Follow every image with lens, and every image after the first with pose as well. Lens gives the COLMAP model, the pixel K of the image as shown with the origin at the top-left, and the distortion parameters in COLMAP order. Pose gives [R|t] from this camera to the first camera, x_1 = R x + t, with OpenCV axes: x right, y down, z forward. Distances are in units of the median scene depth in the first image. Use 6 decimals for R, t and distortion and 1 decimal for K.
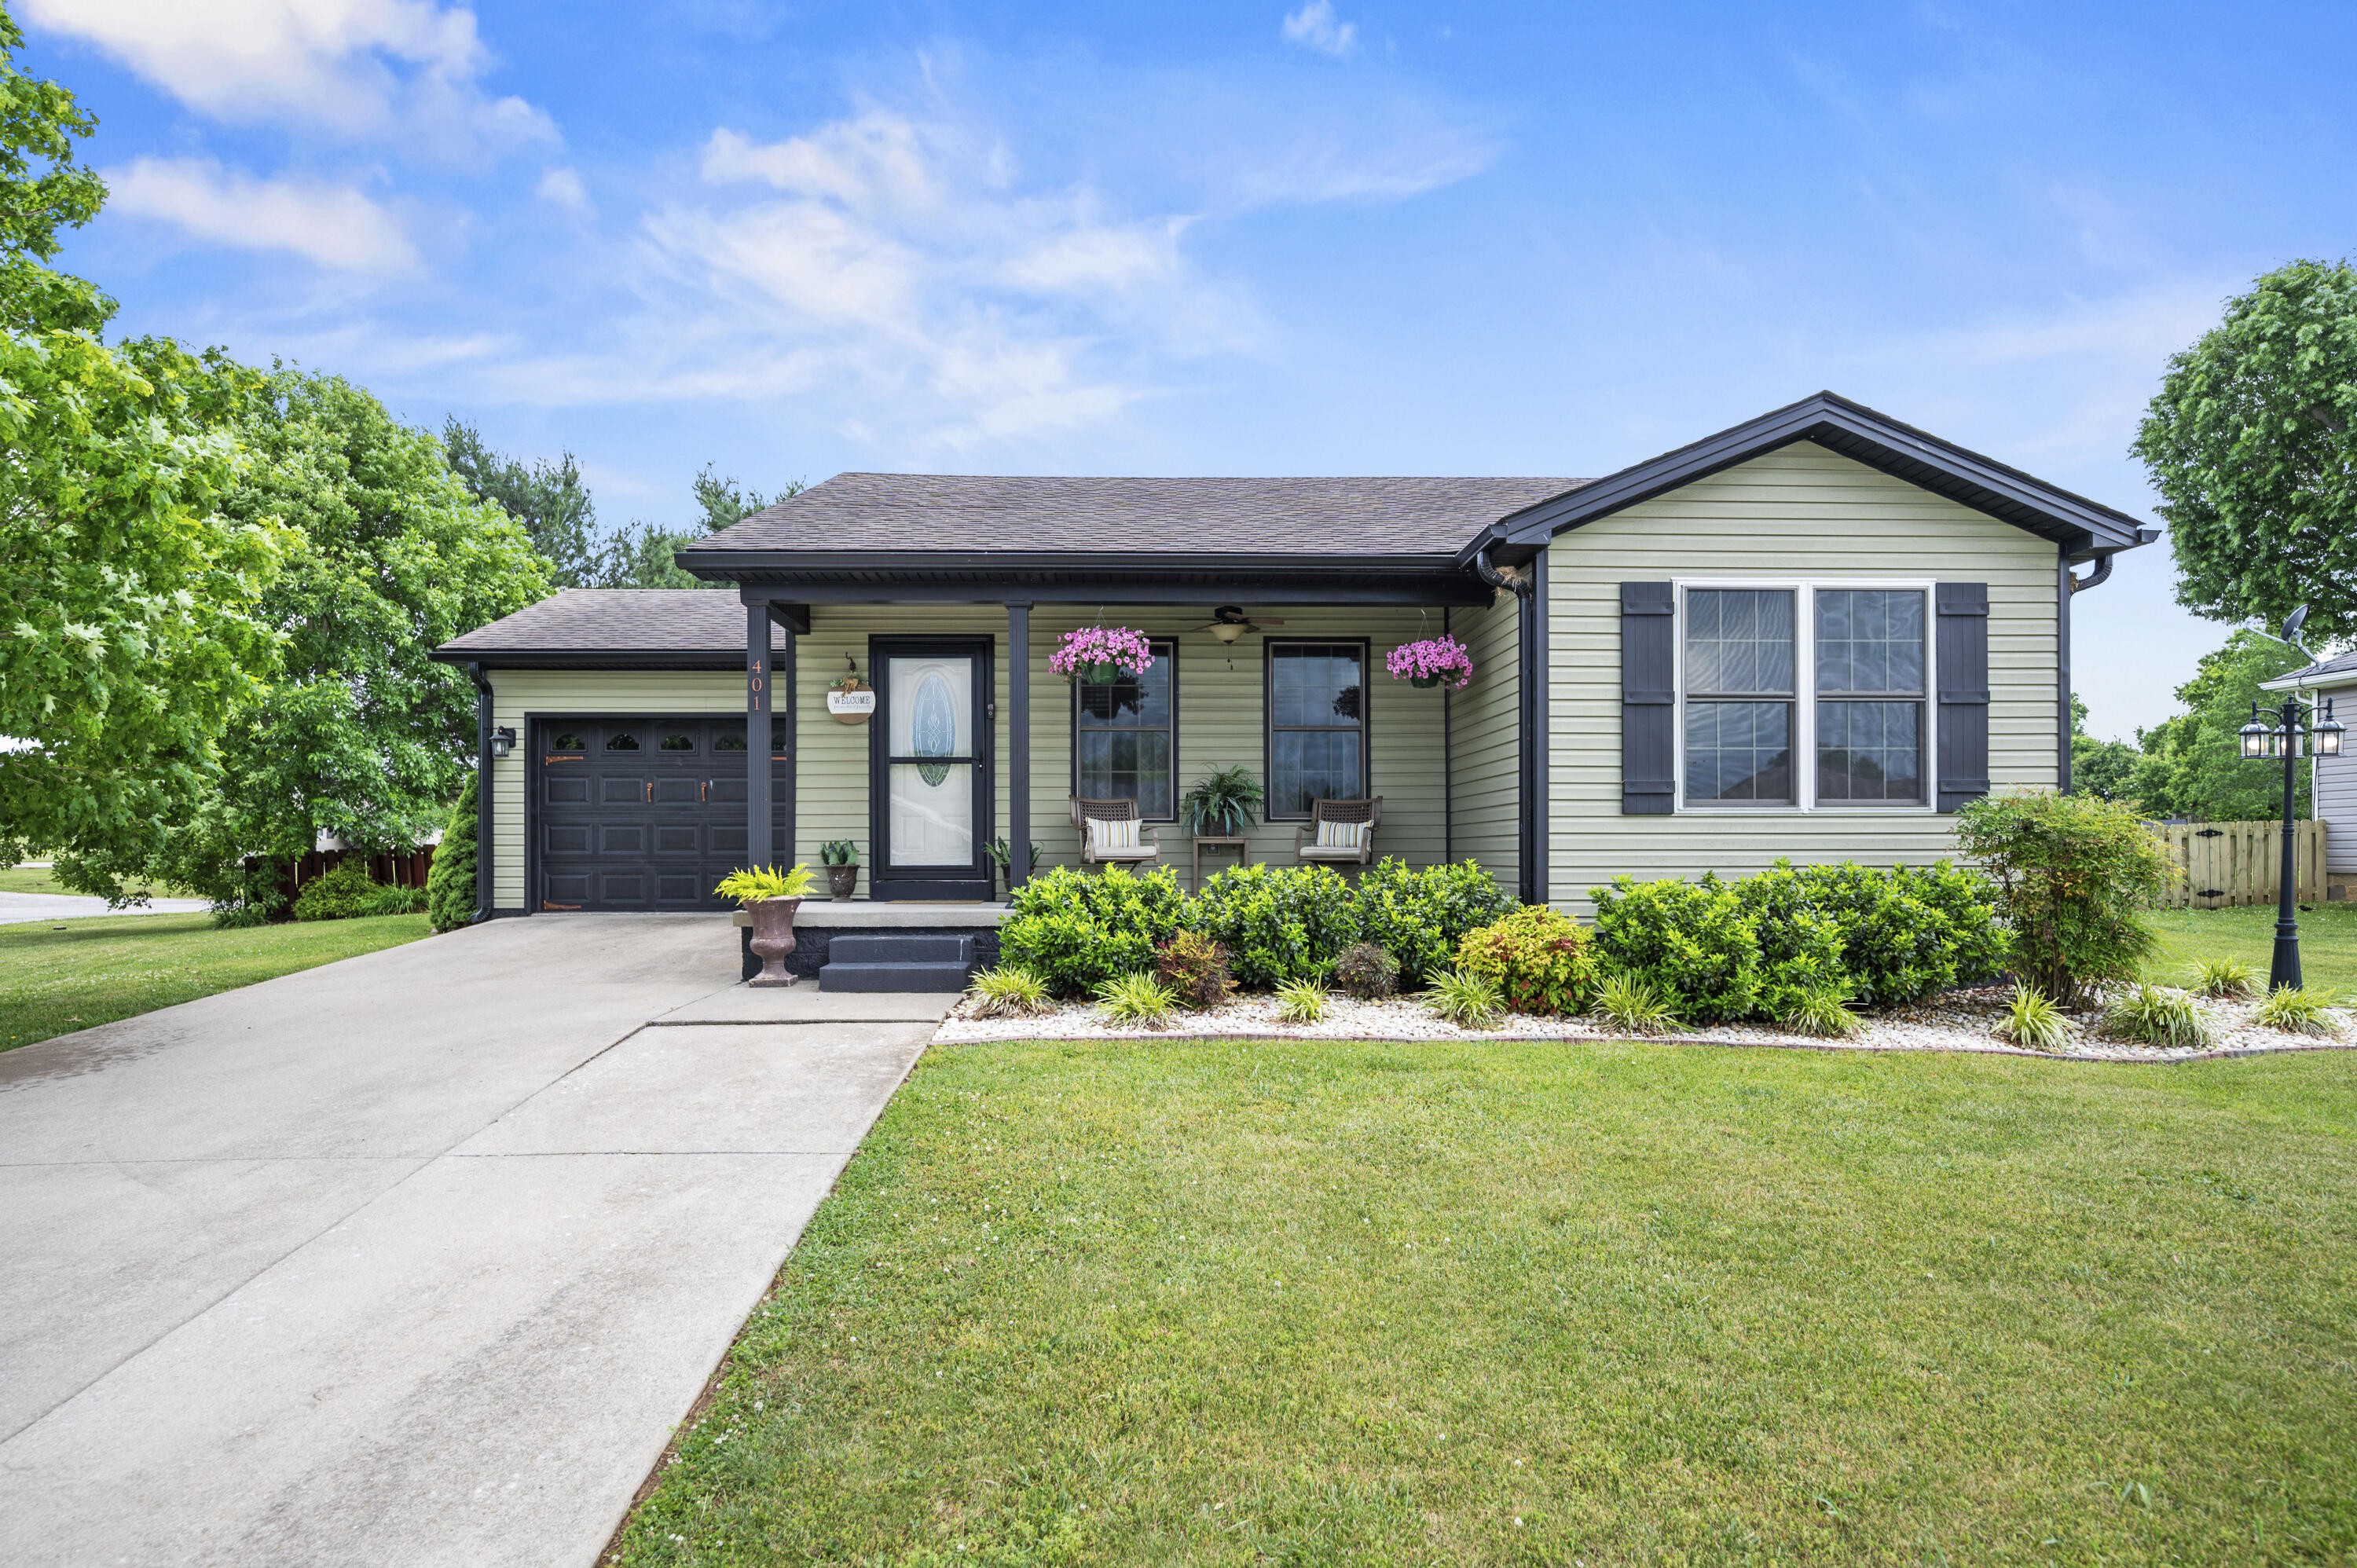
lens RADIAL K [[1289.9, 0, 1167.9], [0, 1289.9, 842.5], [0, 0, 1]] dist [-0.001697, -0.000498]
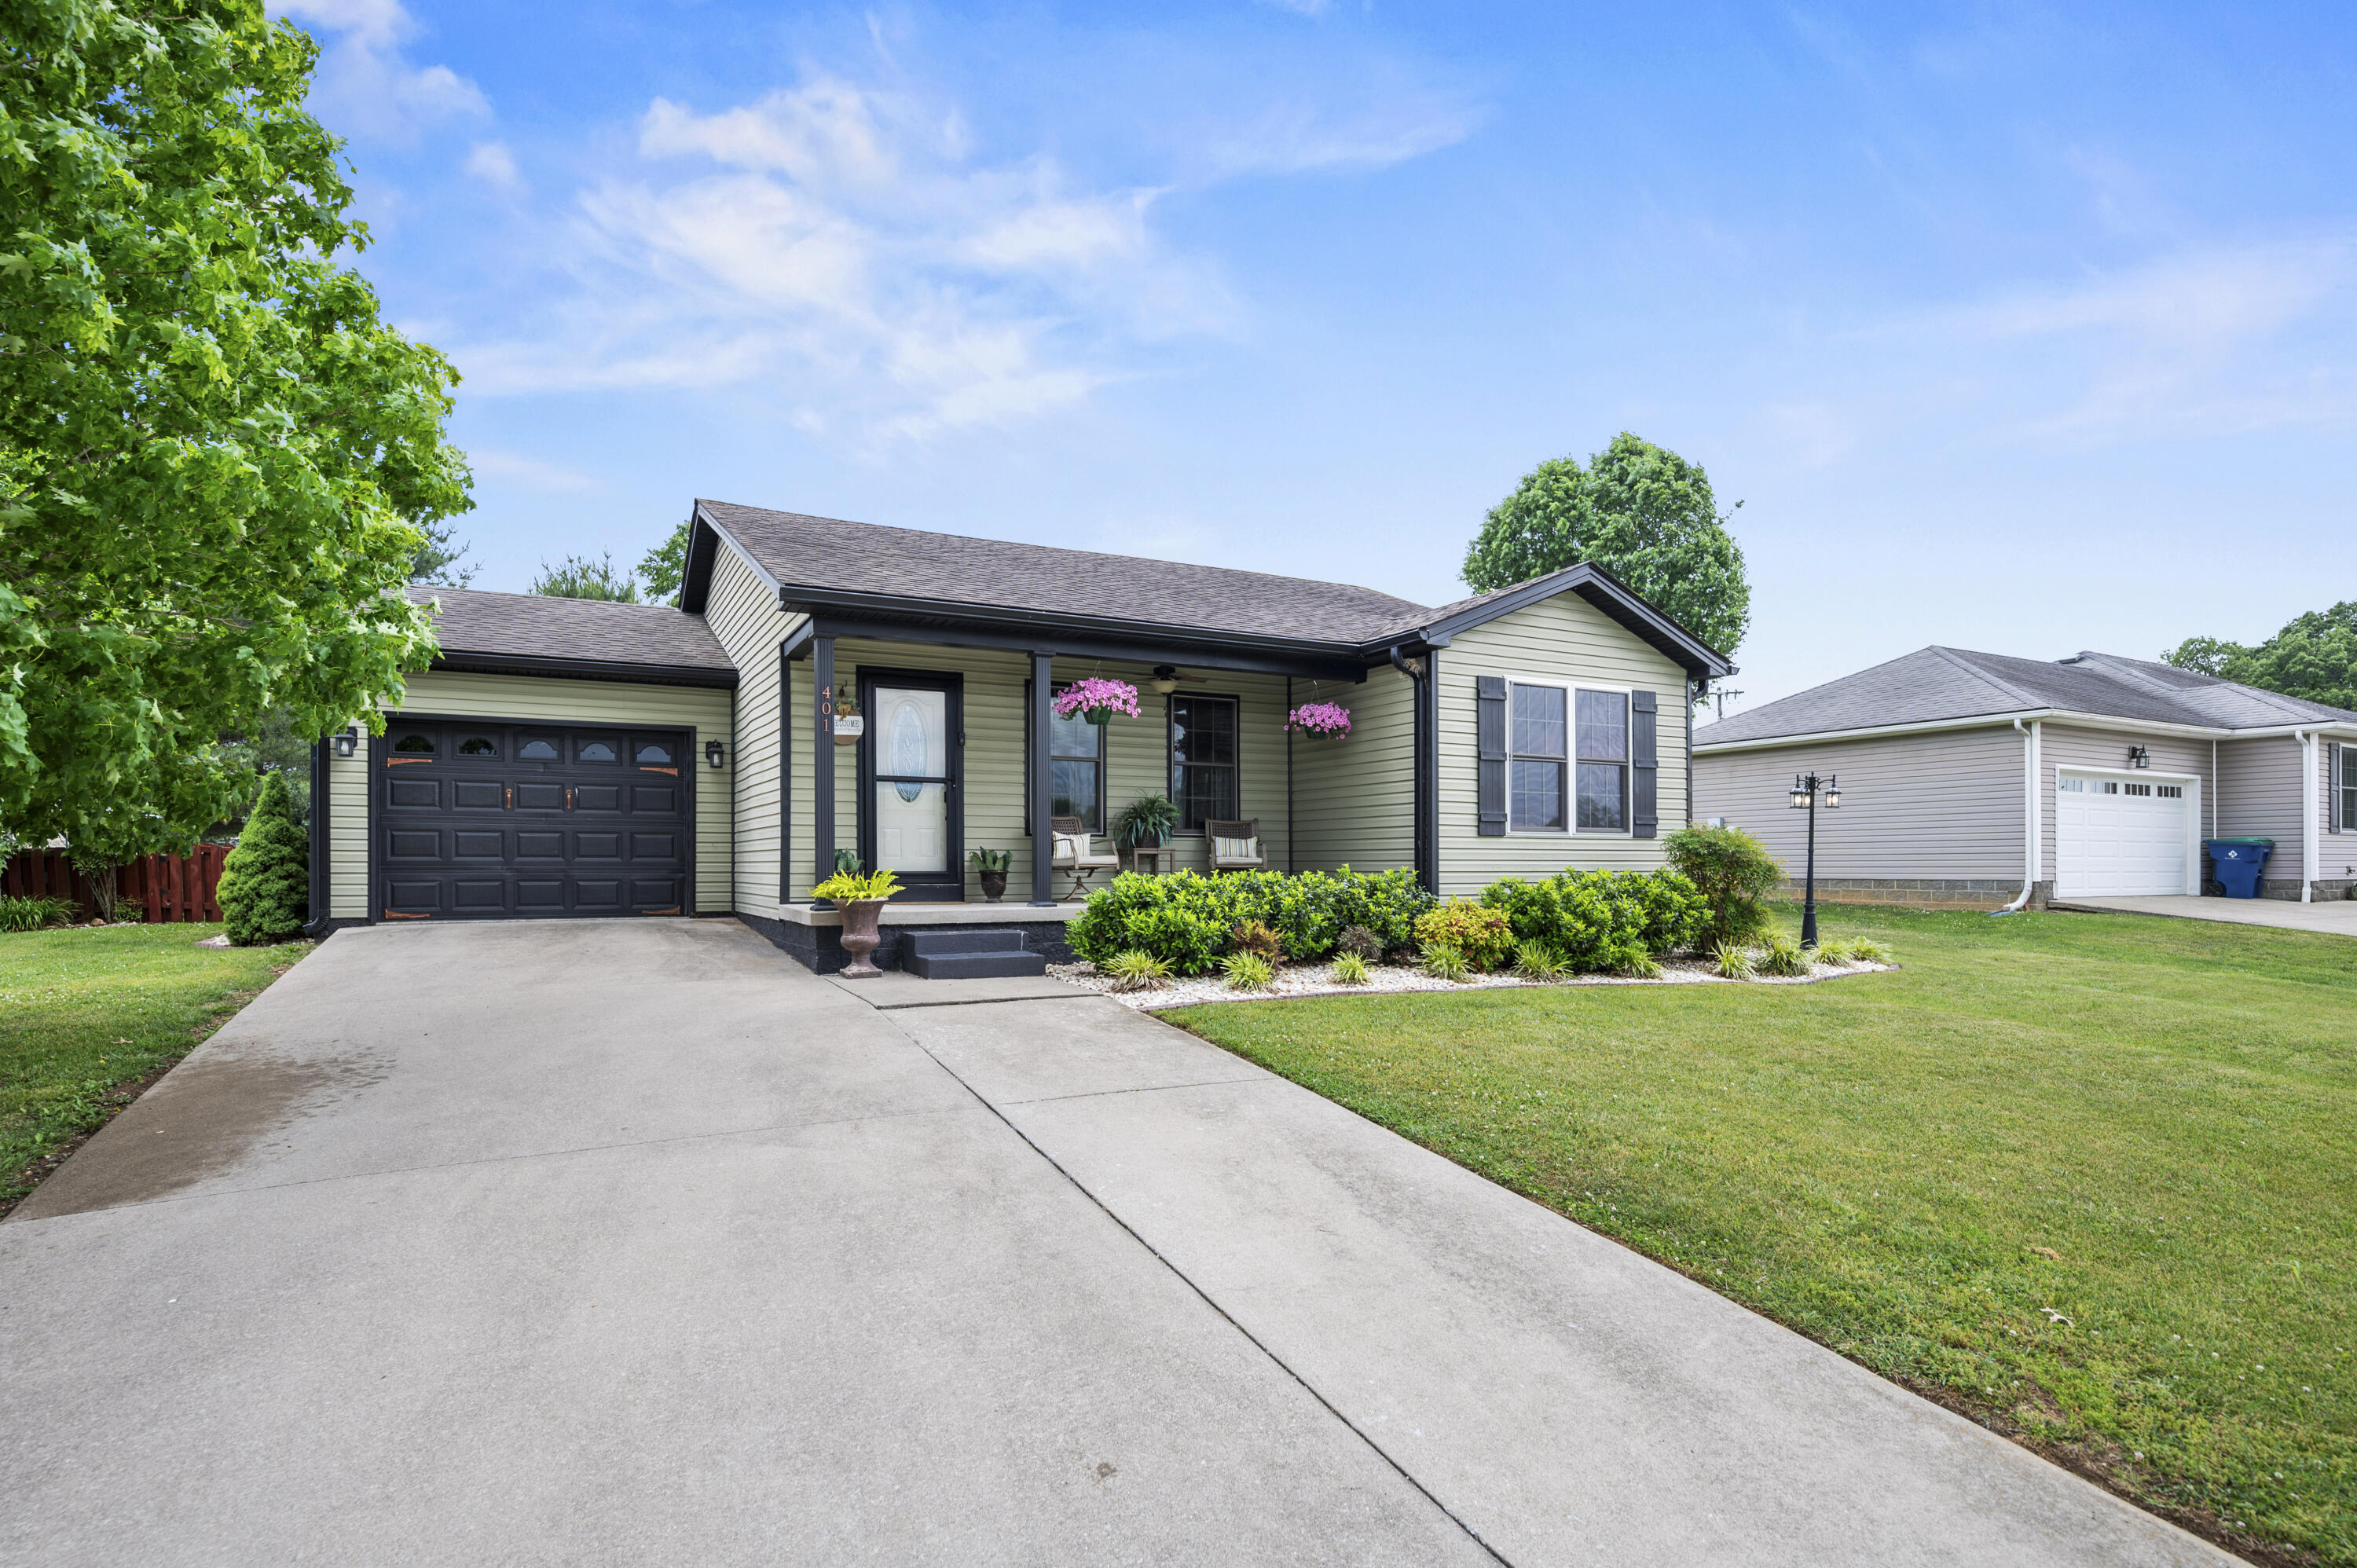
lens RADIAL K [[1178.0, 0, 1147.9], [0, 1178.0, 864.0], [0, 0, 1]] dist [-0.000349, 0.000187]
pose [[0.905371, 0.002943, 0.424611, -0.541969], [-0.006471, 0.999955, 0.006866, 0.003416], [-0.424572, -0.008963, 0.905350, -0.043770]]
